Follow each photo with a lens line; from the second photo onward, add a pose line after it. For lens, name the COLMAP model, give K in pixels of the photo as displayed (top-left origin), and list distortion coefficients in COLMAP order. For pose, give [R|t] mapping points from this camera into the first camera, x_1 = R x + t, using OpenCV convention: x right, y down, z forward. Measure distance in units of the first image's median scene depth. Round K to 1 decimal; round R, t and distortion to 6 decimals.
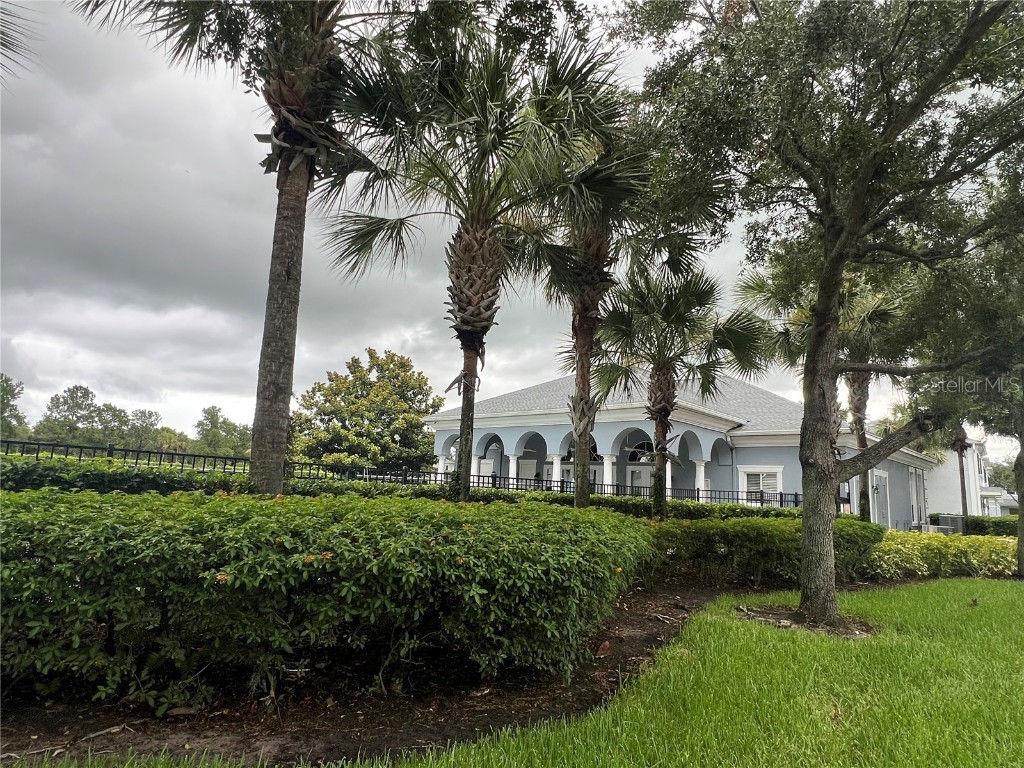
lens RADIAL K [[571.3, 0, 511.9], [0, 571.3, 385.5], [0, 0, 1]] dist [0.005404, 0.000386]
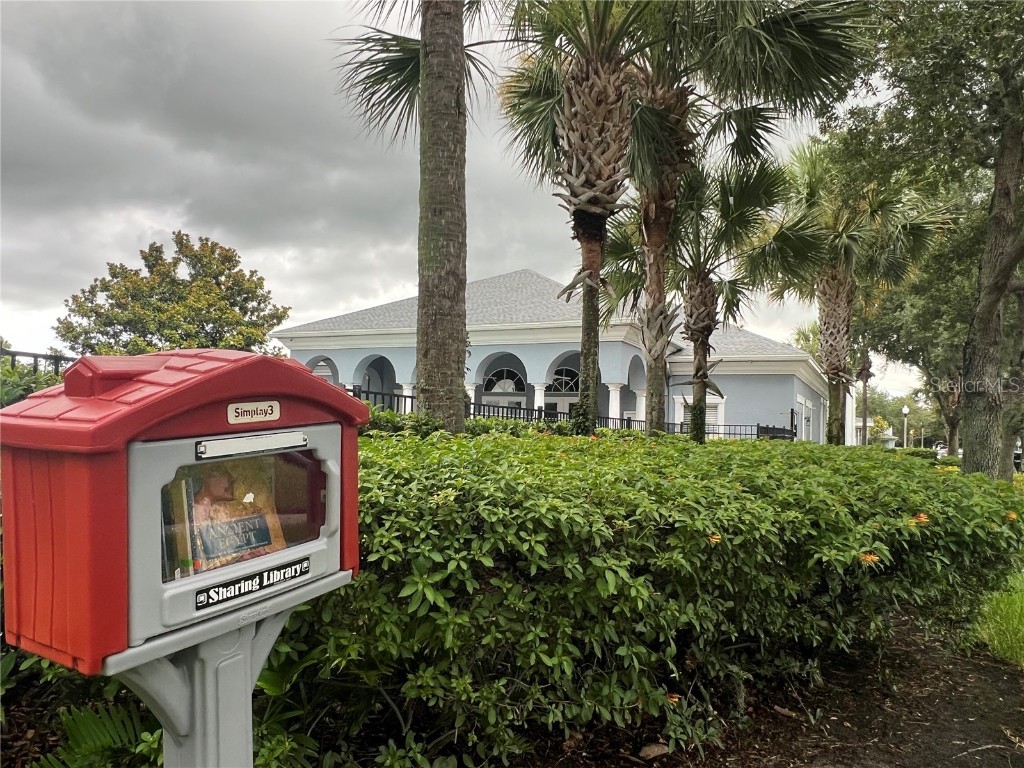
lens RADIAL K [[713.2, 0, 511.9], [0, 713.2, 382.7], [0, 0, 1]] dist [-0.005270, -0.000204]
pose [[0.960157, 0.003178, 0.279444, -0.118390], [-0.036254, 0.992902, 0.113276, 0.005395], [-0.277101, -0.118894, 0.953457, 0.035199]]
